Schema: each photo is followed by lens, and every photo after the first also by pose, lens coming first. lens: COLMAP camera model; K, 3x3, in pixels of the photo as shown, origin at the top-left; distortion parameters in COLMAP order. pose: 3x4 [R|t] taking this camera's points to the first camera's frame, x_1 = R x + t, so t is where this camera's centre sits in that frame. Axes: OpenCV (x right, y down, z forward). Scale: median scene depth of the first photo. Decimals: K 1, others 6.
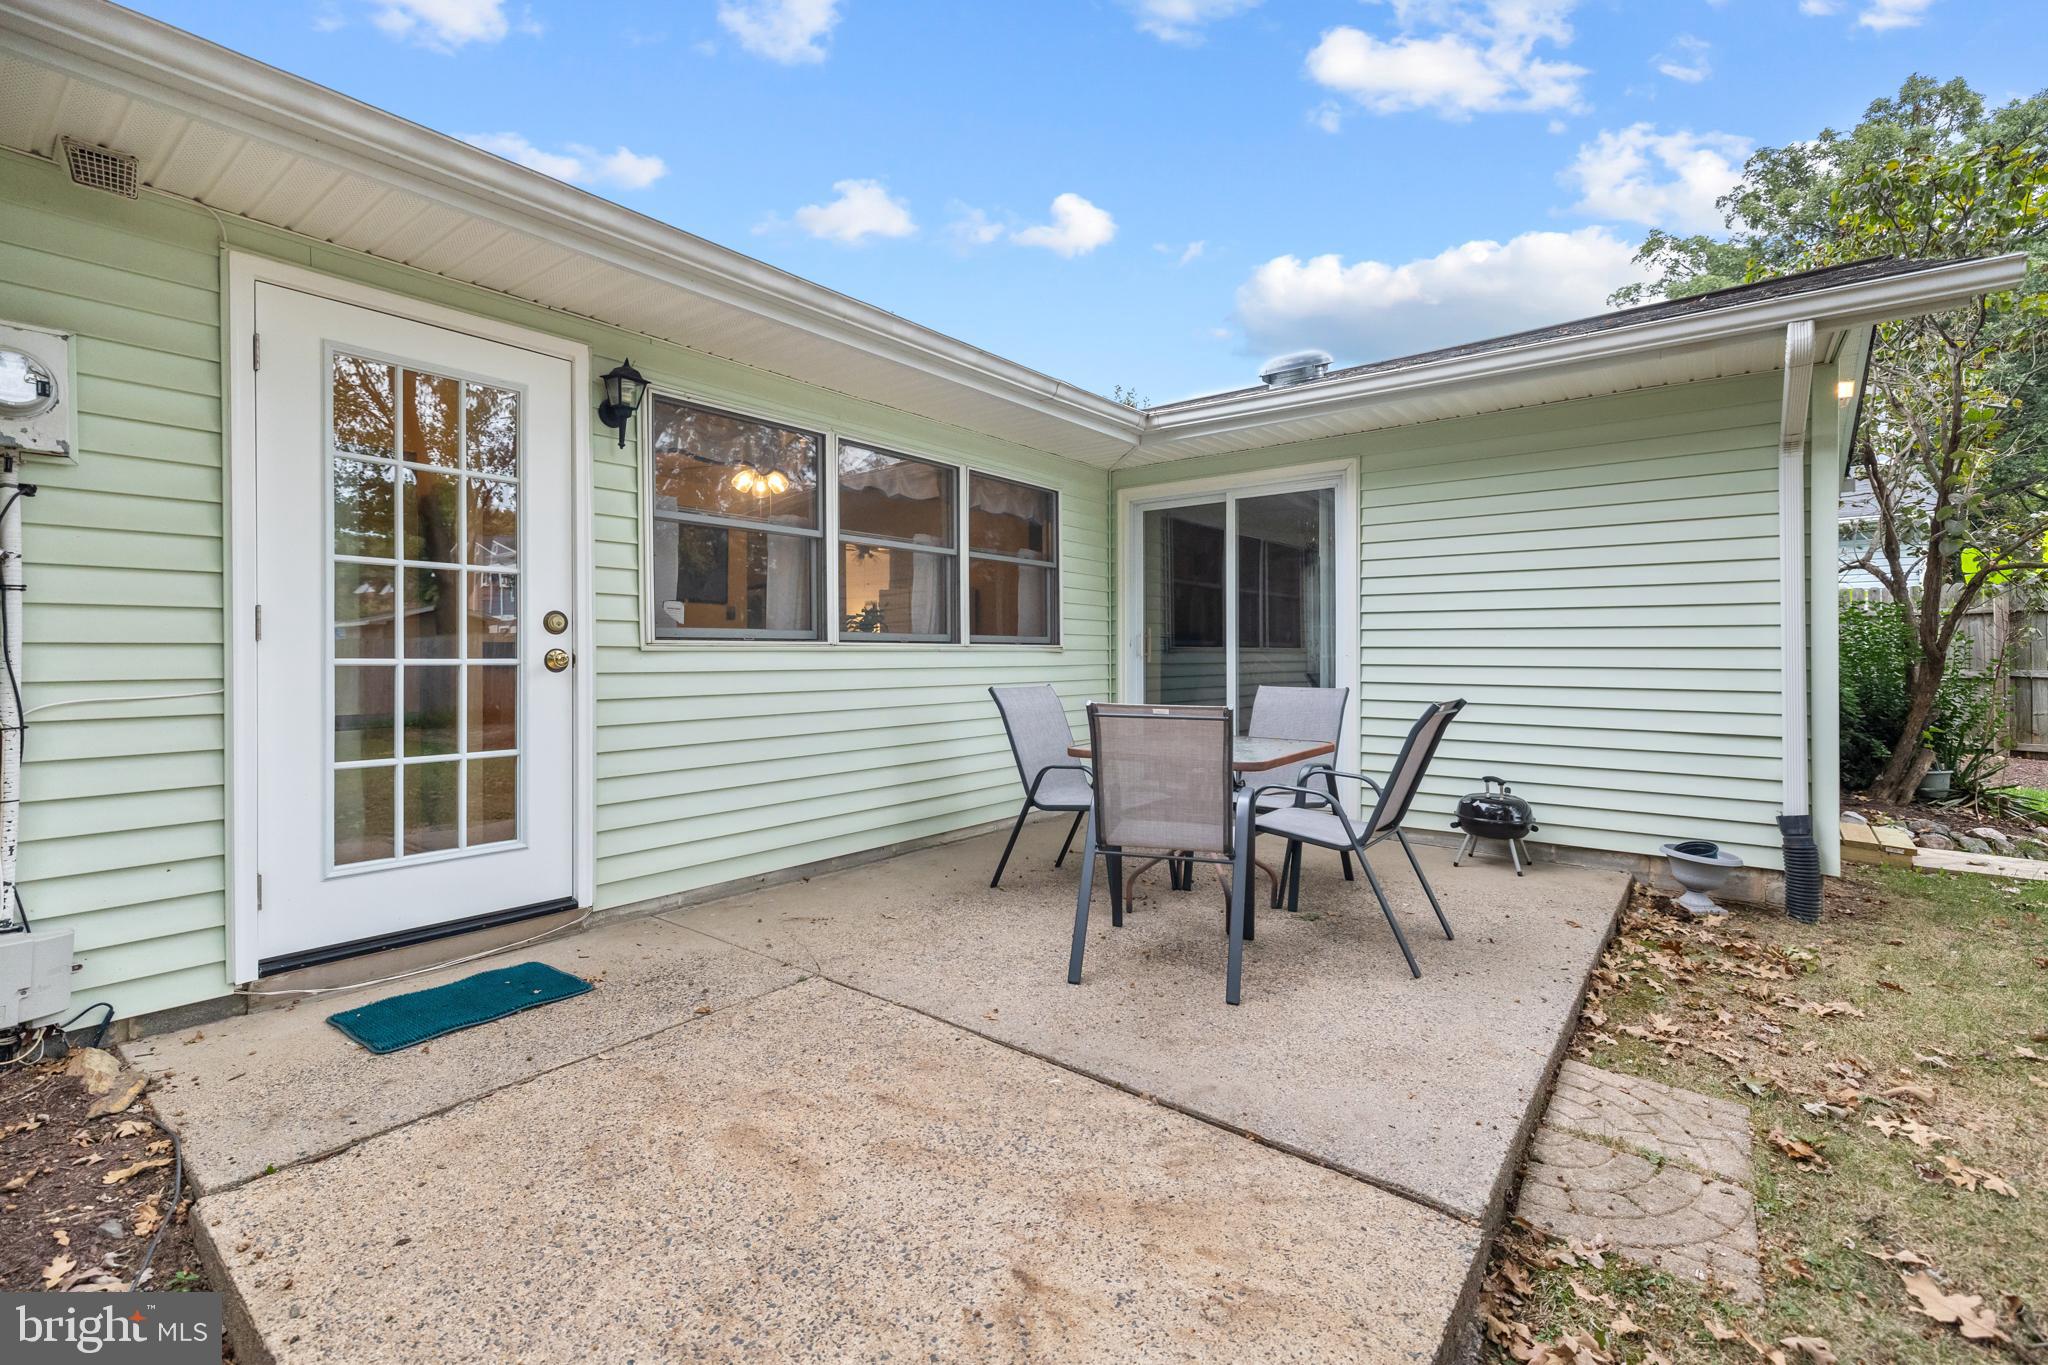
lens RADIAL K [[875.2, 0, 1023.8], [0, 875.2, 657.7], [0, 0, 1]] dist [0.005223, -0.001091]
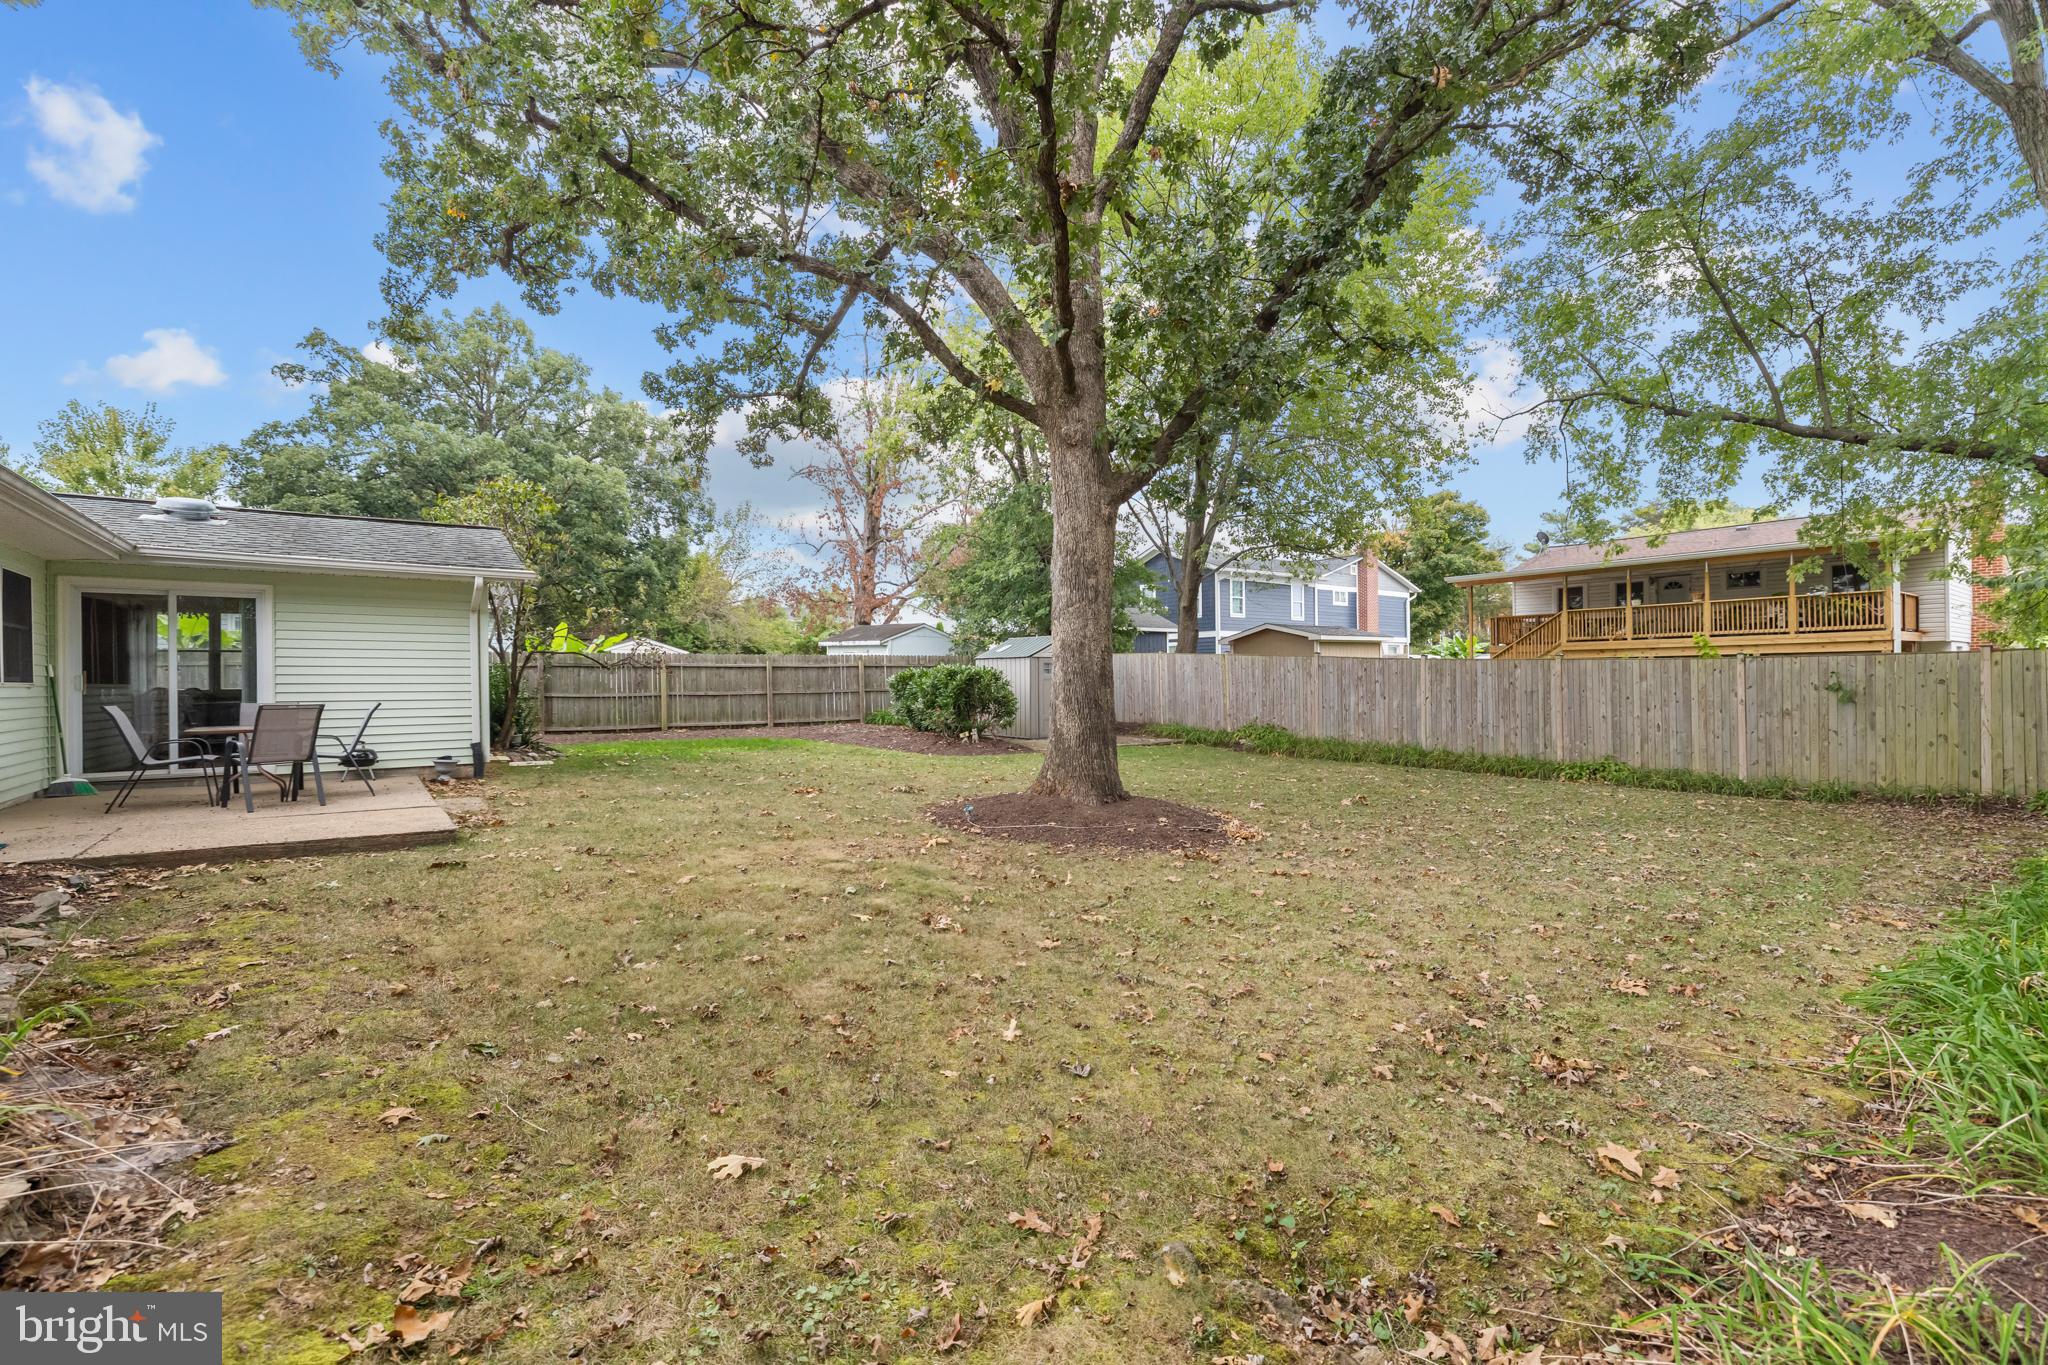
lens RADIAL K [[875.2, 0, 1028.1], [0, 875.2, 676.1], [0, 0, 1]] dist [0.005223, -0.001091]
pose [[0.236945, 0.003985, 0.971515, -1.252502], [0.012237, 0.999900, -0.007086, 0.005100], [-0.971446, 0.013567, 0.236873, -1.211448]]
